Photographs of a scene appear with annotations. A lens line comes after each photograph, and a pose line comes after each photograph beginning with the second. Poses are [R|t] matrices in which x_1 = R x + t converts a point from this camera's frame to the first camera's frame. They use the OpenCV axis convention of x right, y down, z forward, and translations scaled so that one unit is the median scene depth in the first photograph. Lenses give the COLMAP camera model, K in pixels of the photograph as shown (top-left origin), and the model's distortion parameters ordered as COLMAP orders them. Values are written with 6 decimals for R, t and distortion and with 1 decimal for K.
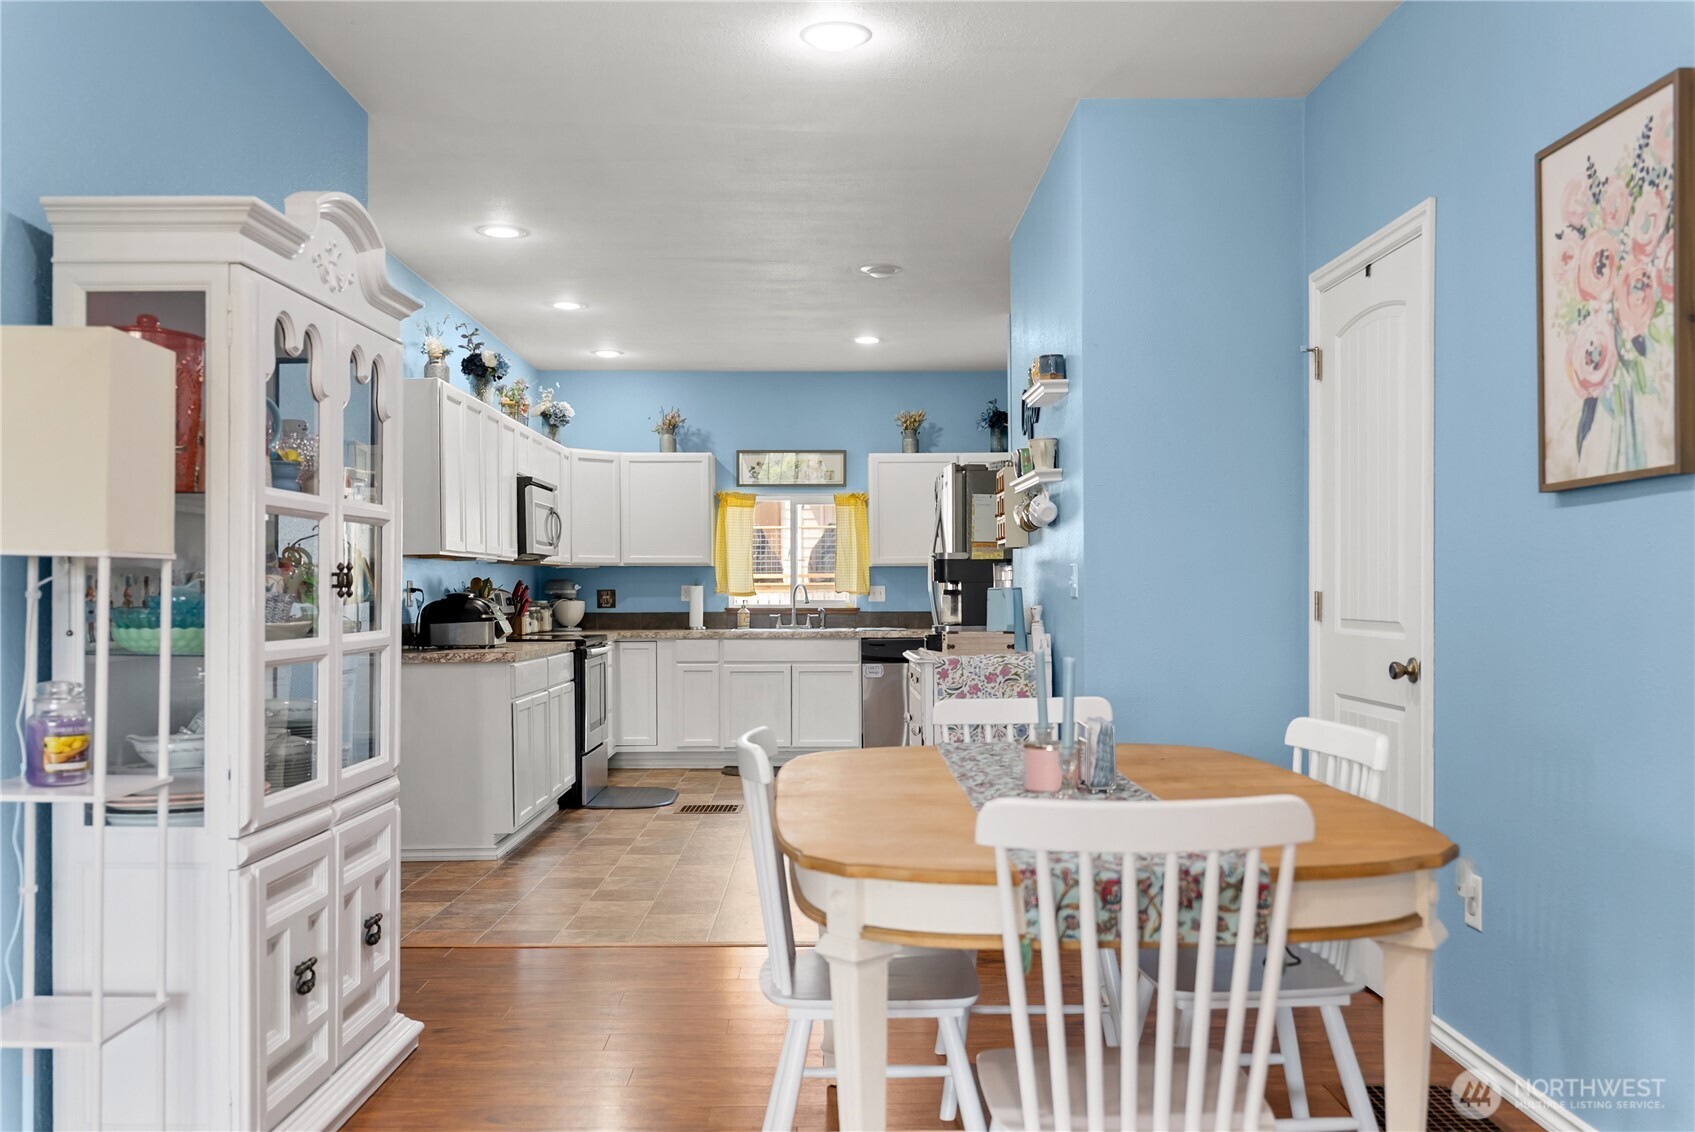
lens RADIAL K [[1452.2, 0, 866.9], [0, 1452.2, 593.3], [0, 0, 1]] dist [-0.030295, 0.005551]
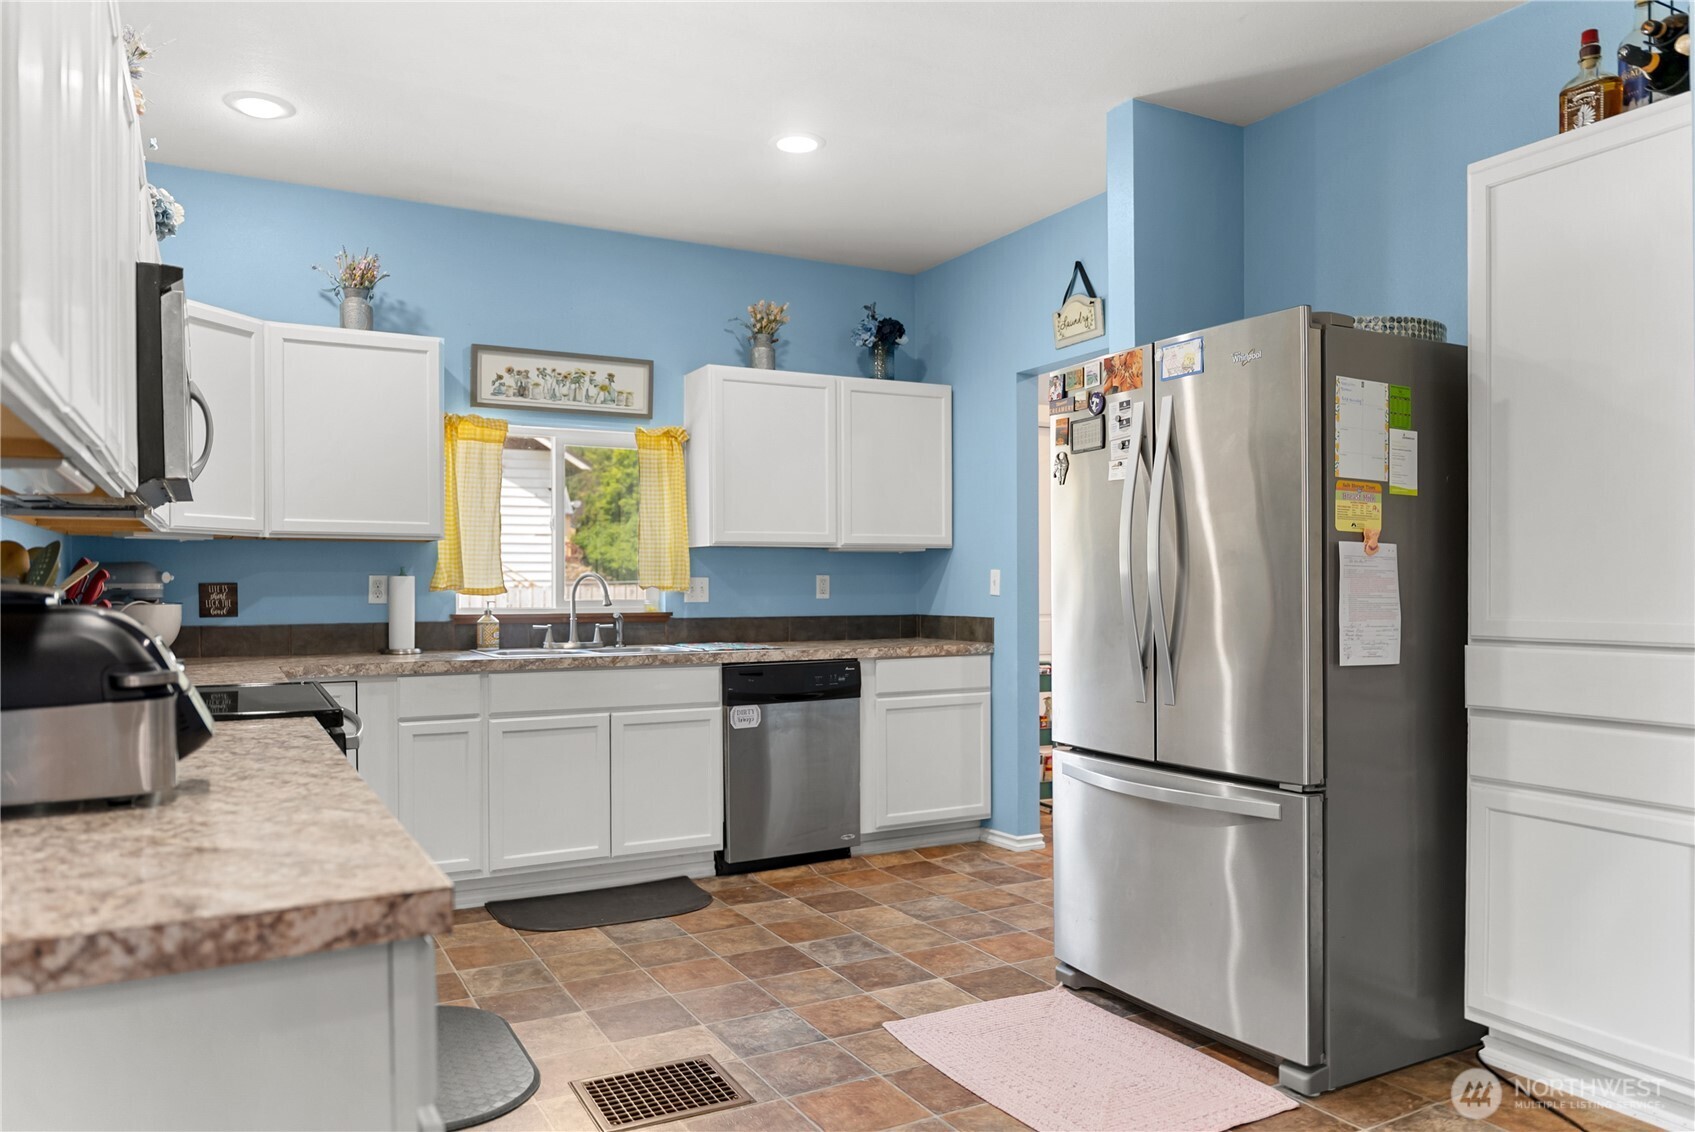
lens RADIAL K [[1164.2, 0, 847.8], [0, 1164.2, 587.0], [0, 0, 1]] dist [-0.007732, -0.002770]
pose [[0.893849, 0.000508, 0.448367, -0.212185], [0.000575, 0.999997, -0.002280, 0.000223], [-0.448367, 0.002296, 0.893846, 0.664990]]
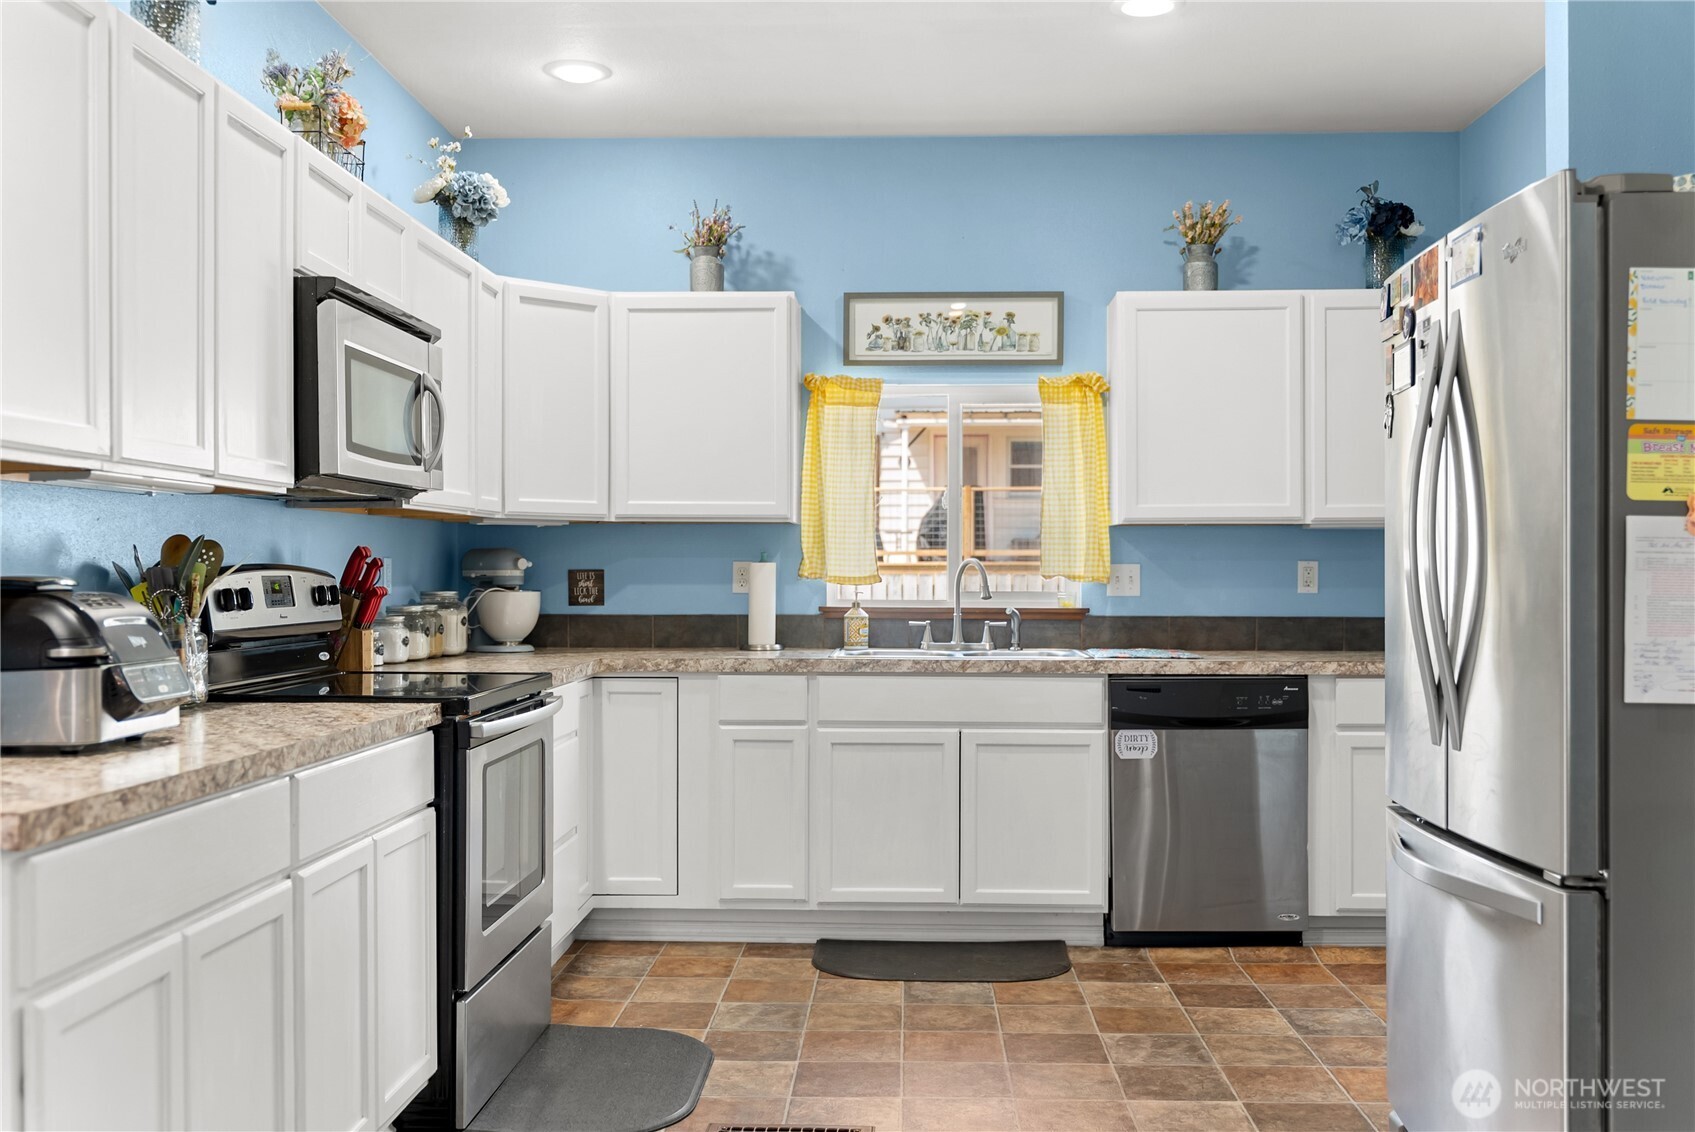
lens RADIAL K [[1585.2, 0, 848.0], [0, 1585.2, 560.9], [0, 0, 1]] dist [0.000609, 0.000000]
pose [[0.997446, 0.004624, -0.071273, -0.063142], [-0.005247, 0.999950, -0.008556, -0.001492], [0.071230, 0.008908, 0.997420, 0.585986]]
